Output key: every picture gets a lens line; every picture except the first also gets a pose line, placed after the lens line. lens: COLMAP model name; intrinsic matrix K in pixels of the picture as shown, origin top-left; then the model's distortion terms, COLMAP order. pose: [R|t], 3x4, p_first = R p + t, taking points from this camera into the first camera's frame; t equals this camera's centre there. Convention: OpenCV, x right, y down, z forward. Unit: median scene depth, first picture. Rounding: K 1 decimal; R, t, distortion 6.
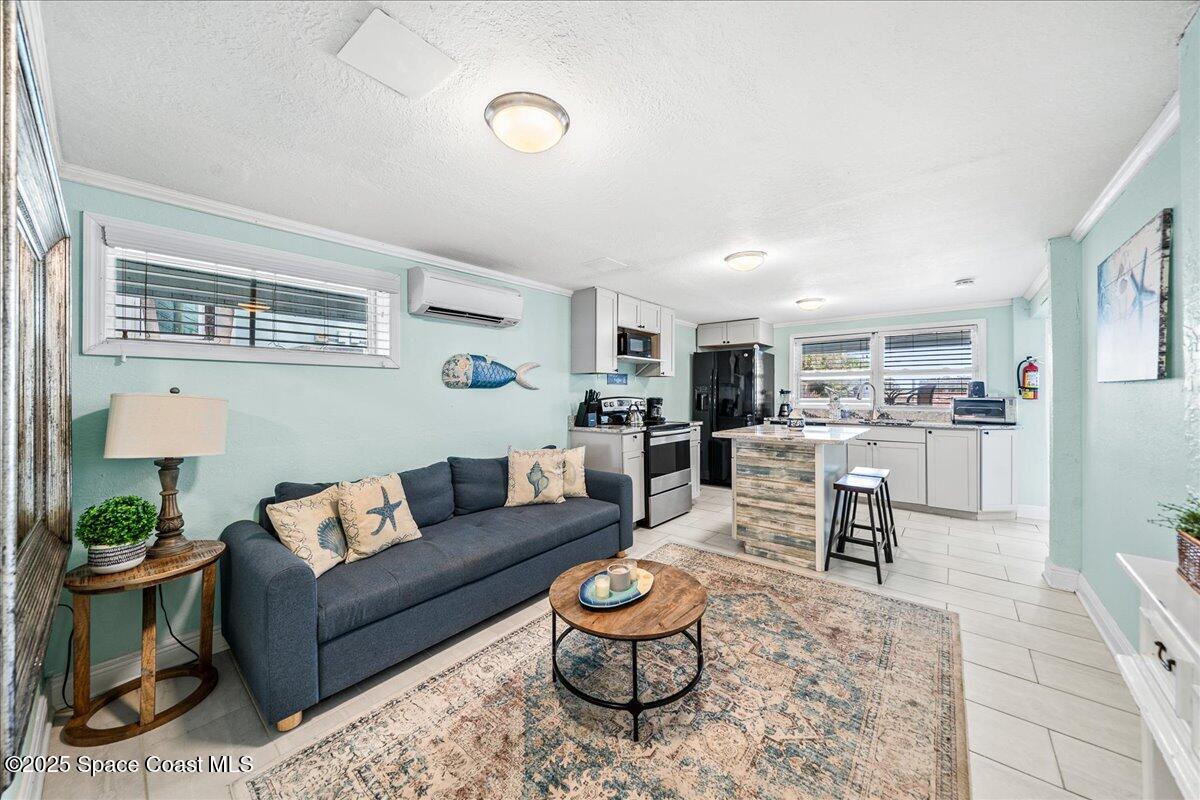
lens RADIAL K [[412.9, 0, 611.1], [0, 412.9, 393.3], [0, 0, 1]] dist [0.000136, 0.000021]
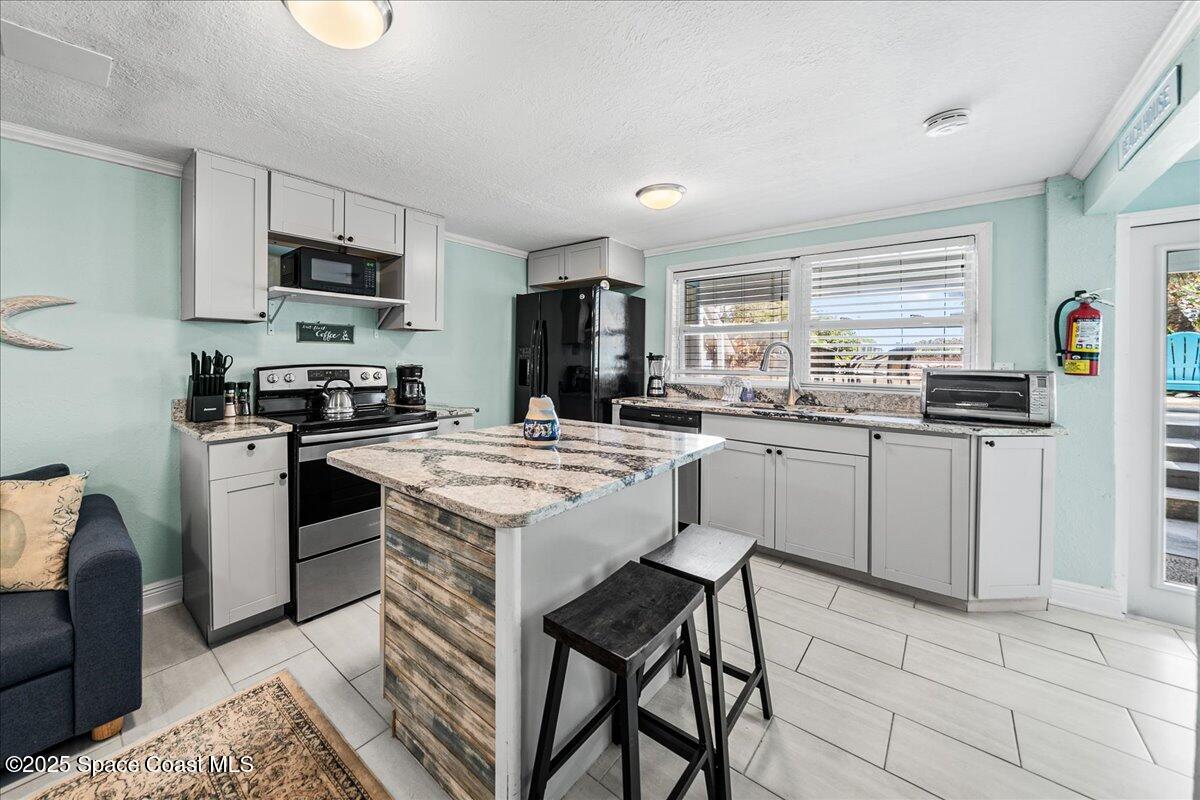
lens RADIAL K [[444.5, 0, 547.4], [0, 444.5, 362.8], [0, 0, 1]] dist [-0.002406, -0.000216]
pose [[0.998980, 0.007047, -0.044608, 0.380506], [-0.006455, 0.999889, 0.013398, -0.003869], [0.044698, -0.013096, 0.998915, 0.423025]]
